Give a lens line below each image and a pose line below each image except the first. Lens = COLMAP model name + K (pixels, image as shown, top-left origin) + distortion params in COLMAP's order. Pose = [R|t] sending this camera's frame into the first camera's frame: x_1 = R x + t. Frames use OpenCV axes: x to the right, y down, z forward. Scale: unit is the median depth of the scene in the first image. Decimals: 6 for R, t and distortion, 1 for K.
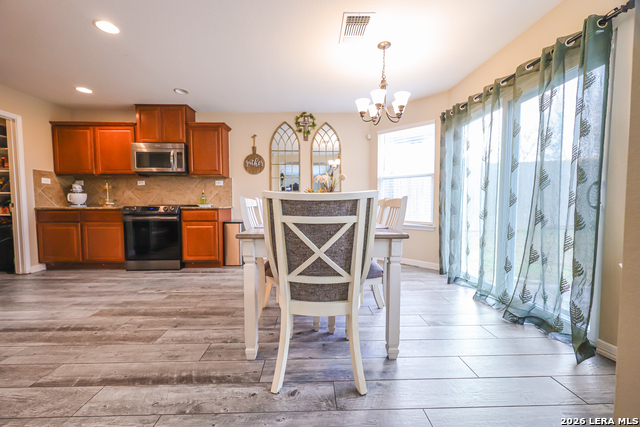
lens RADIAL K [[259.5, 0, 314.1], [0, 259.5, 215.3], [0, 0, 1]] dist [0.001633, -0.000610]
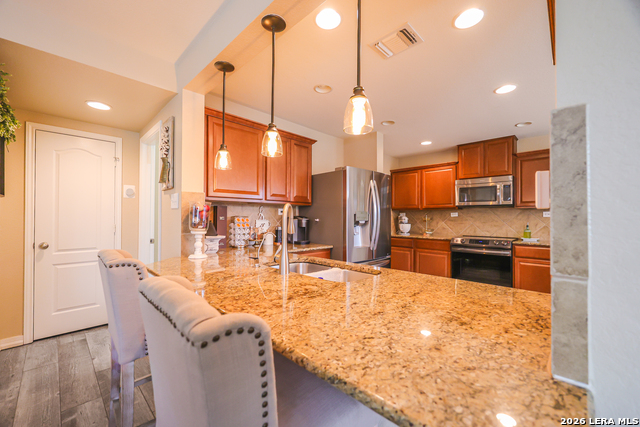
lens RADIAL K [[259.5, 0, 318.6], [0, 259.5, 215.6], [0, 0, 1]] dist [0.001633, -0.000610]
pose [[0.696412, -0.001561, -0.717641, -0.321642], [-0.043722, 0.998048, -0.044600, -0.053941], [0.716309, 0.062437, 0.694984, -0.189815]]
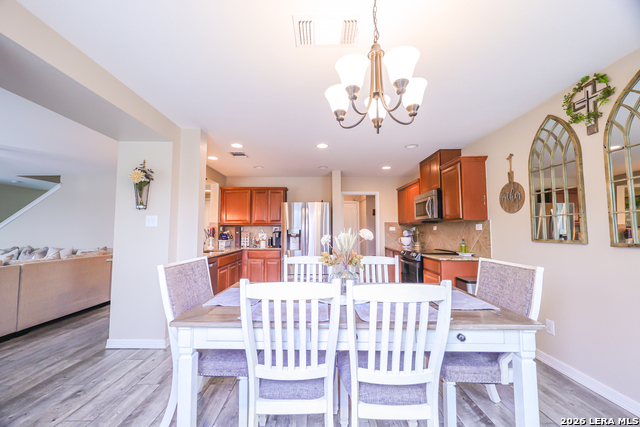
lens RADIAL K [[259.5, 0, 317.4], [0, 259.5, 212.4], [0, 0, 1]] dist [0.001633, -0.000610]
pose [[-0.022167, -0.069825, -0.997313, 0.502439], [-0.051895, 0.996294, -0.068600, -0.103663], [0.998406, 0.050235, -0.025709, 0.609262]]
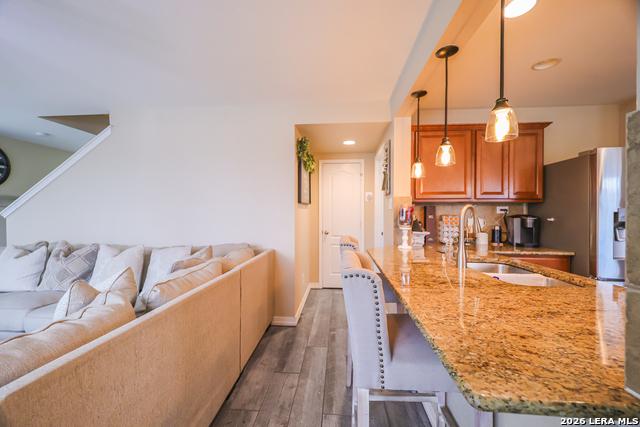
lens RADIAL K [[259.5, 0, 319.8], [0, 259.5, 215.9], [0, 0, 1]] dist [0.001633, -0.000610]
pose [[-0.101420, 0.009675, -0.994797, -0.183112], [-0.055542, 0.998338, 0.015372, -0.062997], [0.993292, 0.056812, -0.100714, -0.147524]]
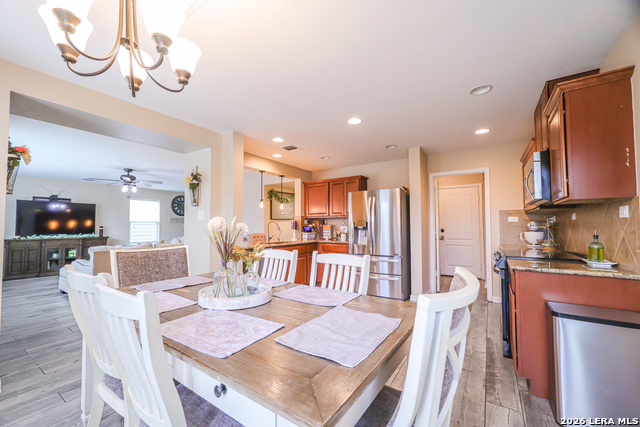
lens RADIAL K [[259.5, 0, 316.0], [0, 259.5, 213.8], [0, 0, 1]] dist [0.001633, -0.000610]
pose [[-0.571478, -0.031689, -0.820006, 0.278591], [-0.037161, 0.999228, -0.012717, -0.114477], [0.819776, 0.023205, -0.572214, 0.966167]]
